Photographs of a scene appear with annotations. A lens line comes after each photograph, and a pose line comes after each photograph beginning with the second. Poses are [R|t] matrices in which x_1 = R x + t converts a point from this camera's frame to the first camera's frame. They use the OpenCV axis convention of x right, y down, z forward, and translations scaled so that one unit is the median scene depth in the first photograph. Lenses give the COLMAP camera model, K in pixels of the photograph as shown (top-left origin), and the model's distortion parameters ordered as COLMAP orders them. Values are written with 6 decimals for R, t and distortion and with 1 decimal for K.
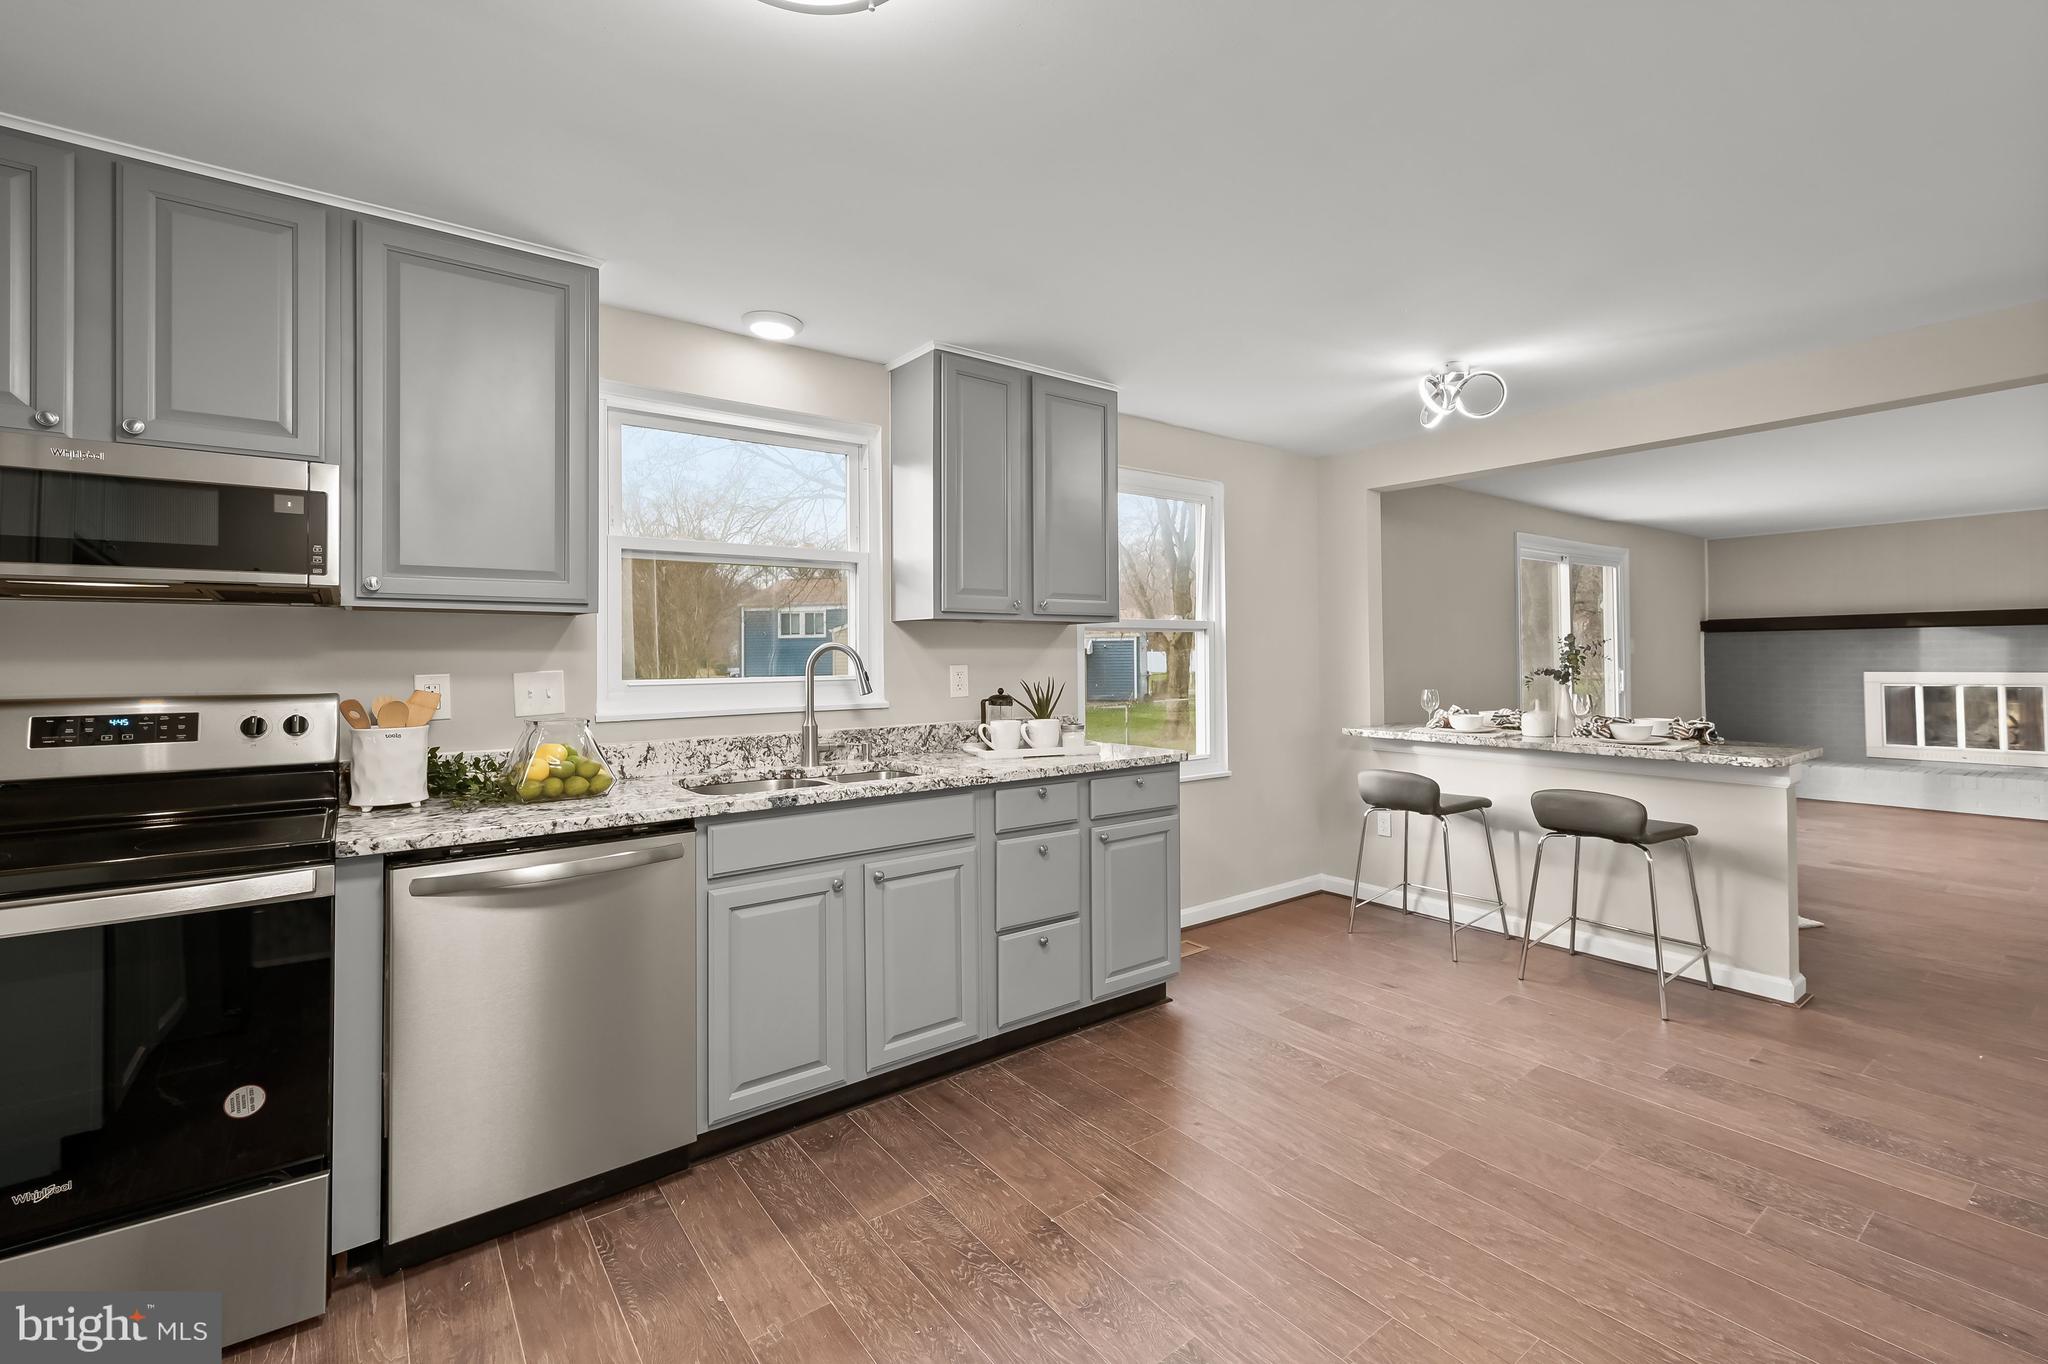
lens RADIAL K [[893.0, 0, 1030.6], [0, 893.0, 644.1], [0, 0, 1]] dist [0.004214, 0.000459]
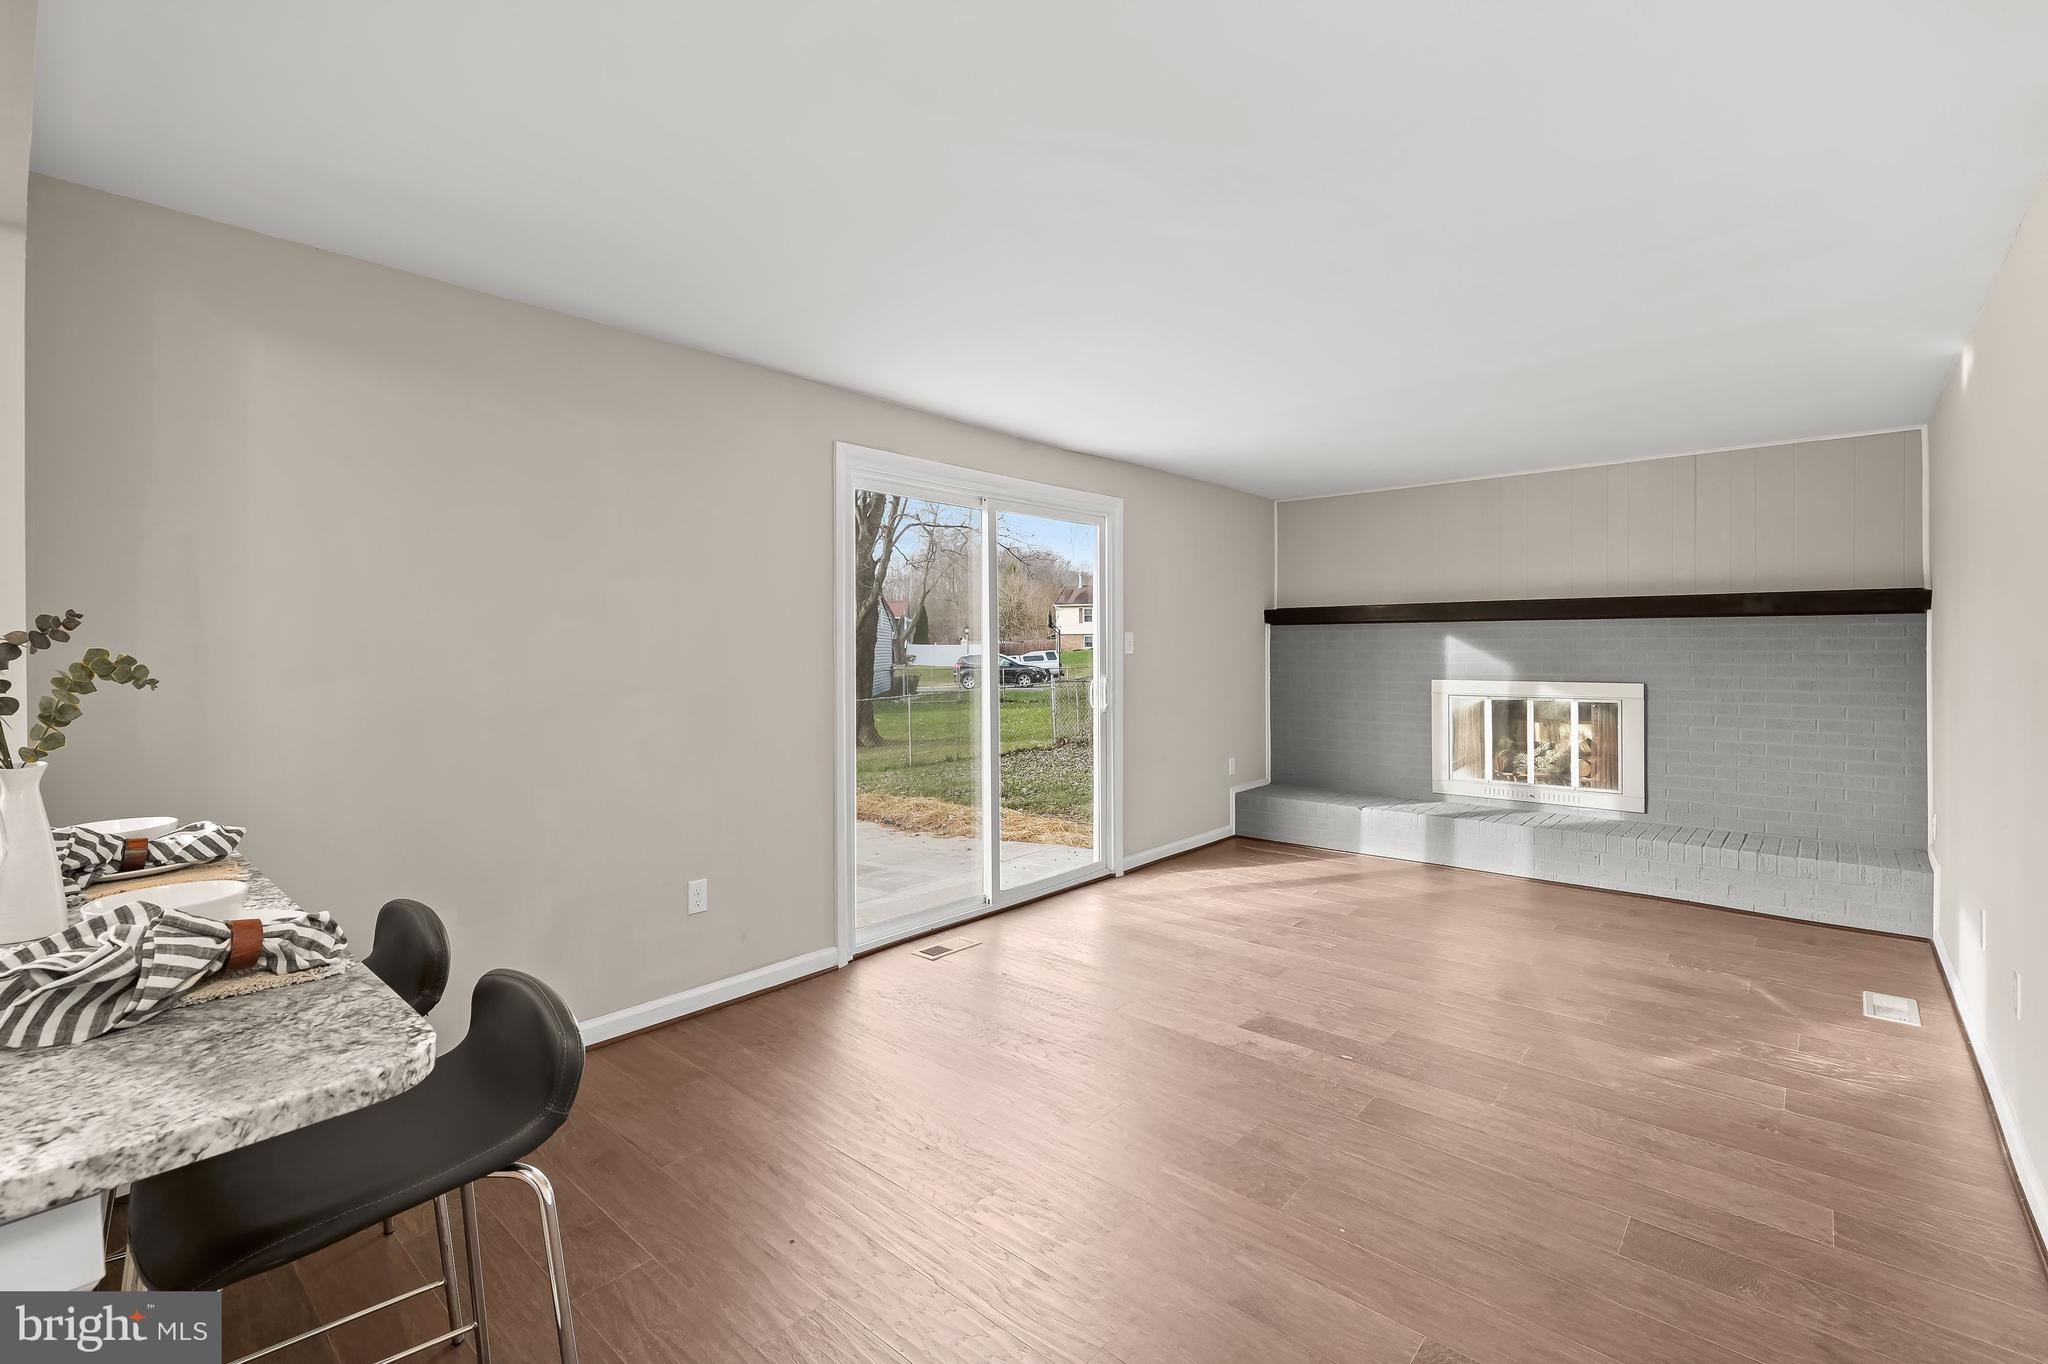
lens RADIAL K [[905.8, 0, 1040.3], [0, 905.8, 651.6], [0, 0, 1]] dist [0.001416, 0.000264]
pose [[0.978357, 0.007094, 0.206800, 1.157240], [-0.010684, 0.999811, 0.016245, -0.002999], [-0.206646, -0.018102, 0.978248, 0.840798]]
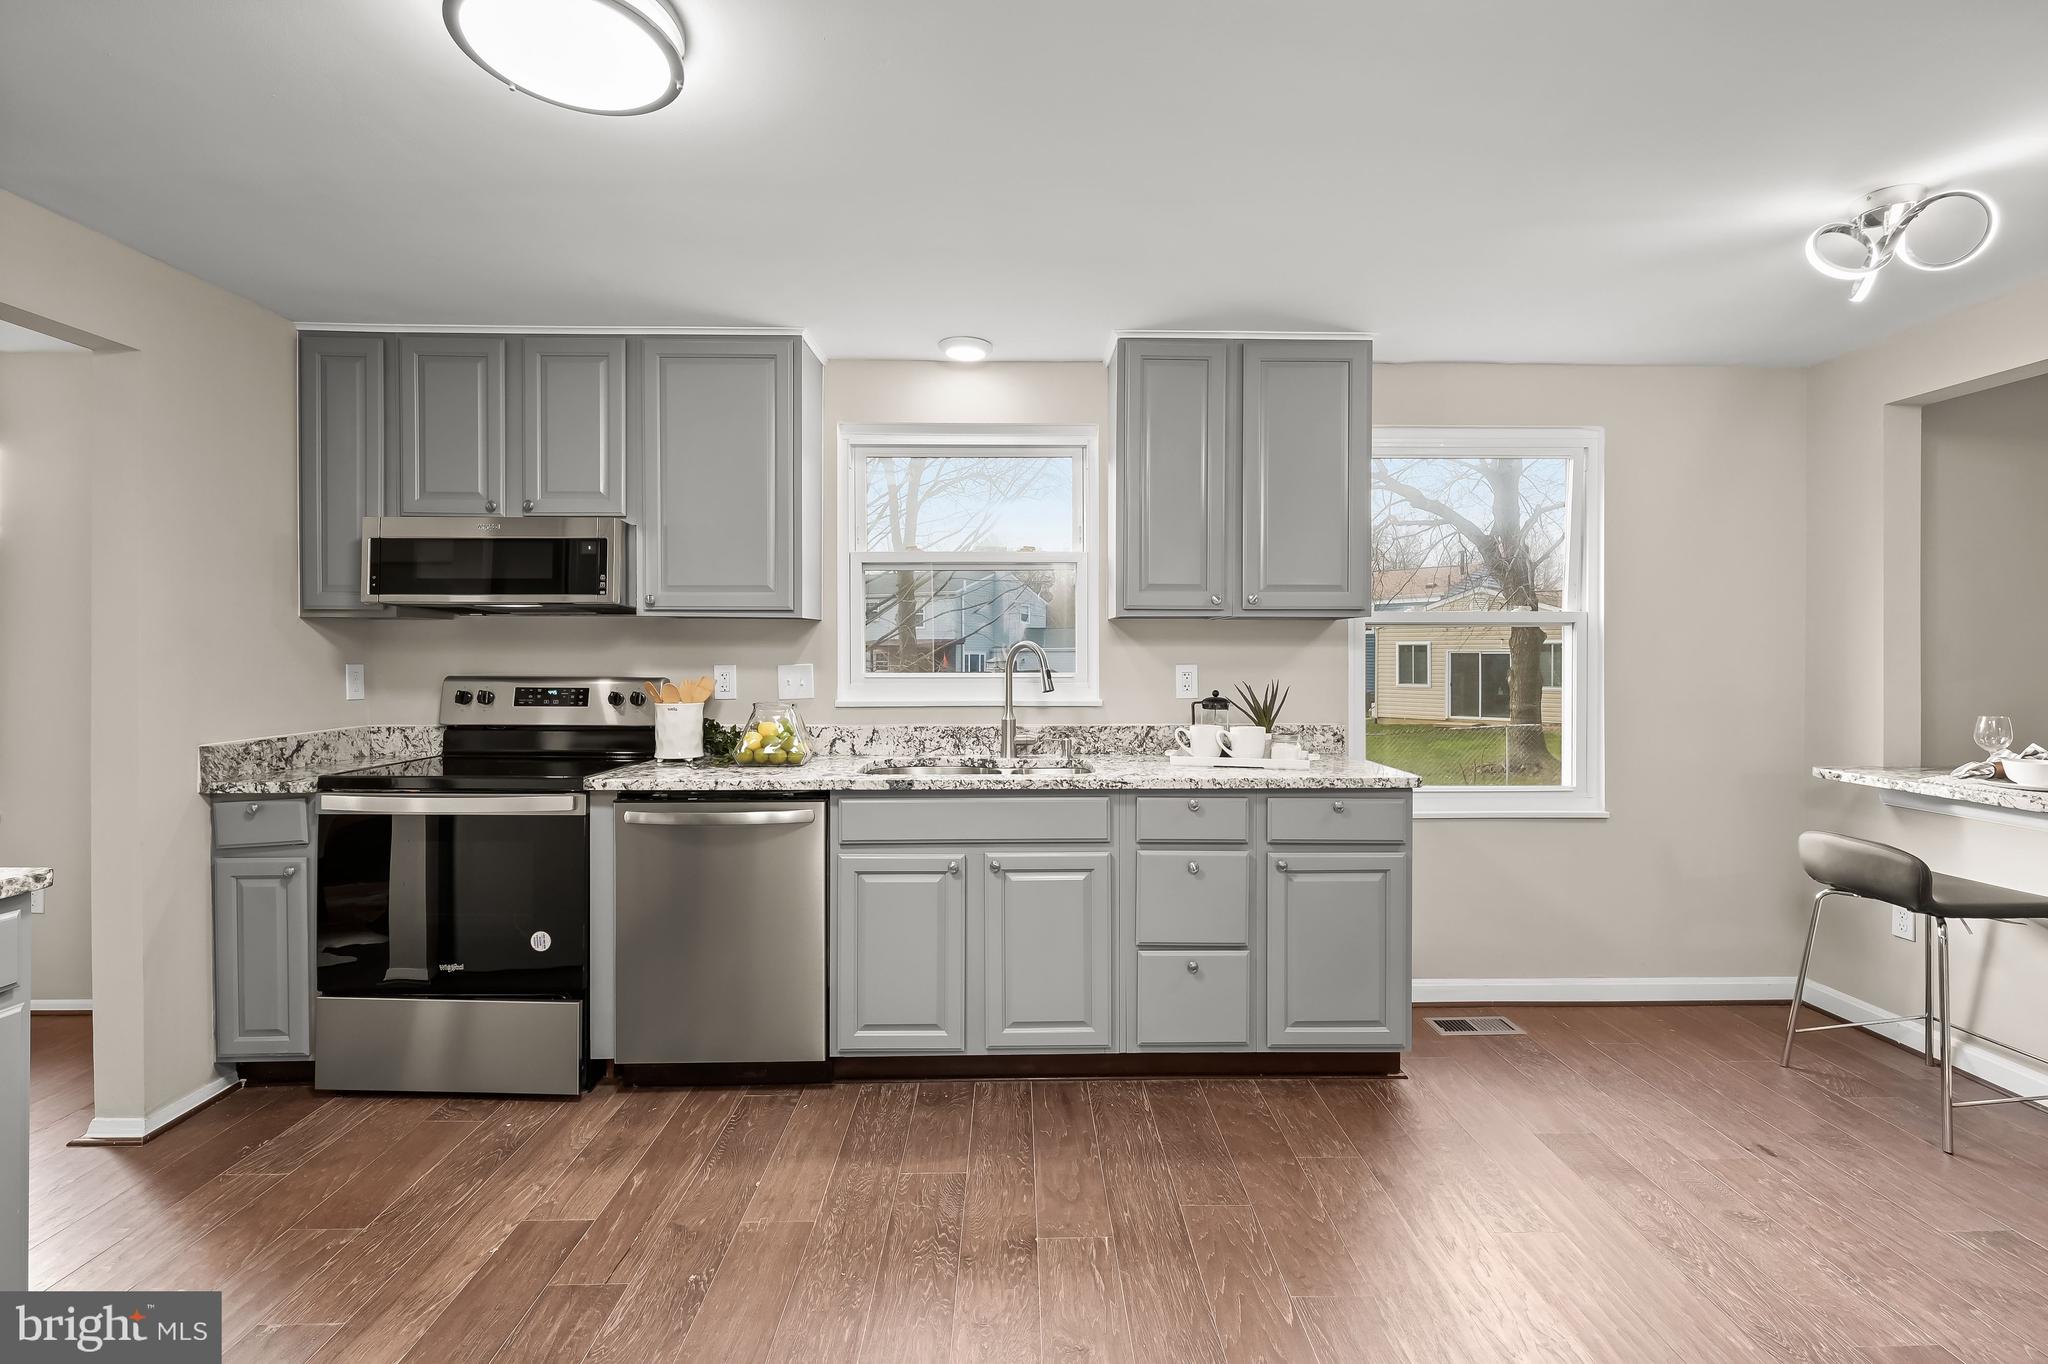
lens RADIAL K [[897.7, 0, 1022.2], [0, 897.7, 660.0], [0, 0, 1]] dist [-0.002119, 0.000096]
pose [[0.805067, 0.012339, -0.593056, 0.407000], [0.000399, 0.999772, 0.021343, -0.002192], [0.593184, -0.017419, 0.804879, 0.154862]]
